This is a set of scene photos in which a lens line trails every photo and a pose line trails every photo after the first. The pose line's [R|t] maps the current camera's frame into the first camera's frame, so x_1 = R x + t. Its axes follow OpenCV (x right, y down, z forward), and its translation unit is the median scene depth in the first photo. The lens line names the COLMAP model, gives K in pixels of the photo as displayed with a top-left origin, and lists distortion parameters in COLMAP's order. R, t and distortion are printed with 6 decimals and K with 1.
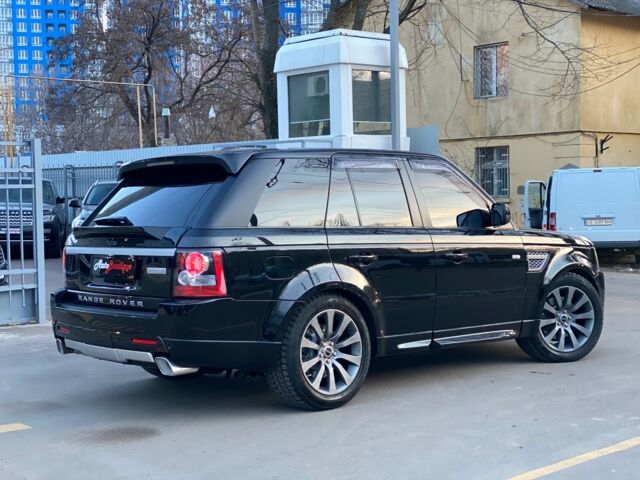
lens RADIAL K [[960.1, 0, 304.7], [0, 960.1, 251.2], [0, 0, 1]] dist [0.095006, 0.000000]
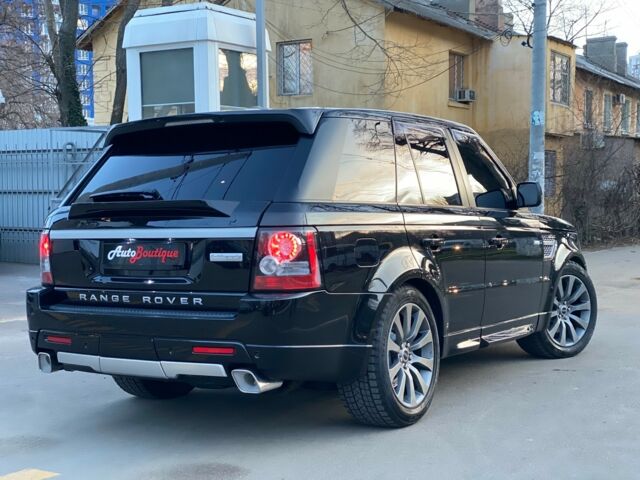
lens RADIAL K [[957.2, 0, 317.0], [0, 957.2, 254.5], [0, 0, 1]] dist [0.156993, 0.000000]
pose [[0.963149, -0.010430, 0.268766, -0.265867], [0.010399, 0.999945, 0.001541, 0.016128], [-0.268767, 0.001311, 0.963204, 0.224406]]
